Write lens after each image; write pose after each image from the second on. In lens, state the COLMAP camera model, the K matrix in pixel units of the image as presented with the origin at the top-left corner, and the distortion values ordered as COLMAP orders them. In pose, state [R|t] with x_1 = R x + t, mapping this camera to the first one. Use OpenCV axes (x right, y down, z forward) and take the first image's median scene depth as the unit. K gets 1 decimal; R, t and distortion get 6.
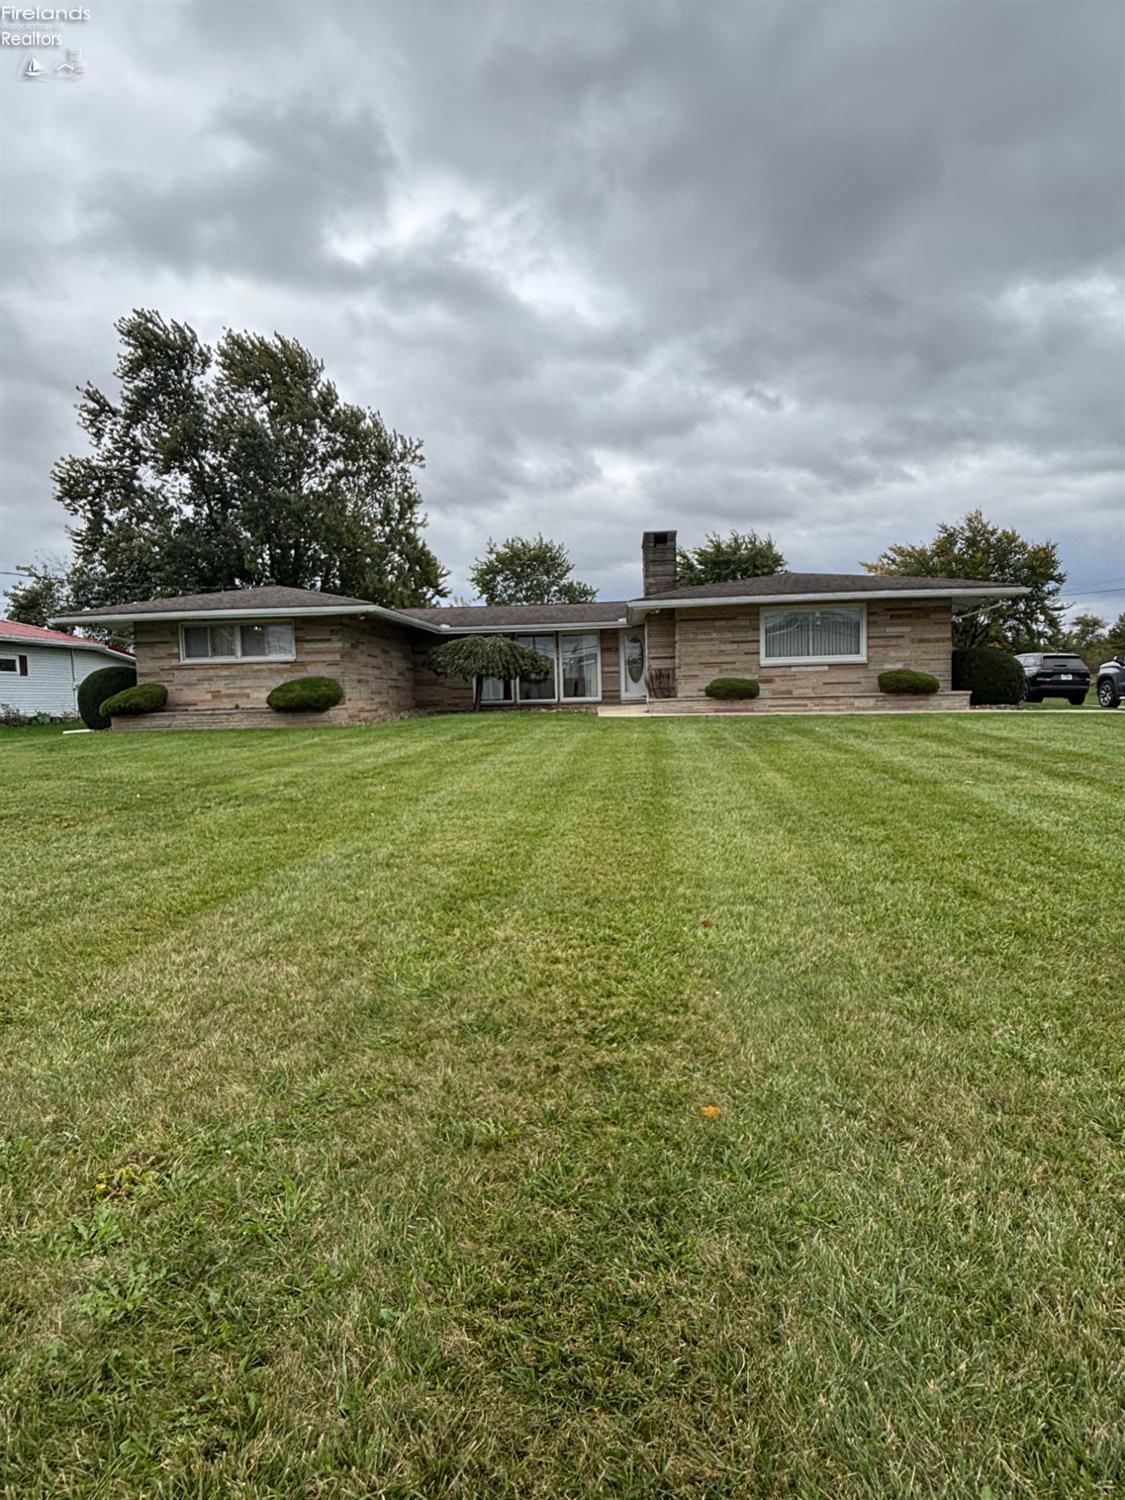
lens RADIAL K [[813.0, 0, 564.8], [0, 813.0, 748.3], [0, 0, 1]] dist [0.013433, -0.000745]
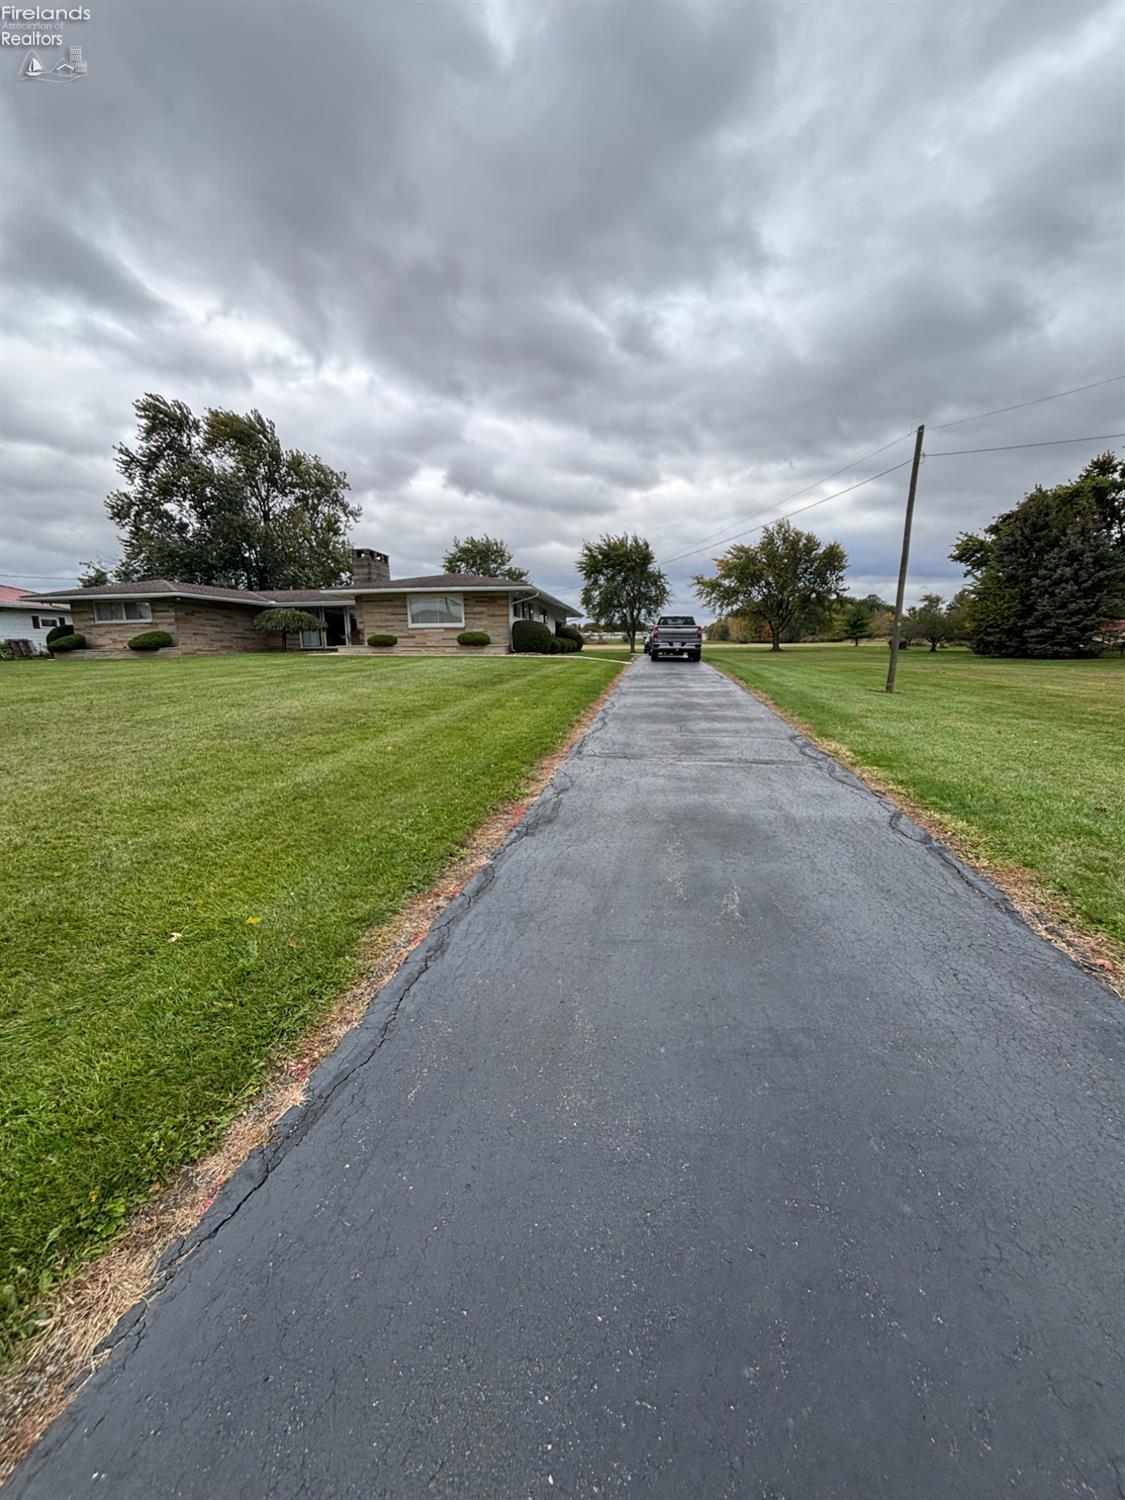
lens RADIAL K [[604.1, 0, 559.6], [0, 604.1, 757.0], [0, 0, 1]] dist [0.004727, -0.002082]
pose [[0.997362, 0.026086, -0.067742, 0.369092], [-0.018458, 0.993663, 0.110872, 0.014533], [0.070204, -0.109329, 0.991523, -0.180643]]
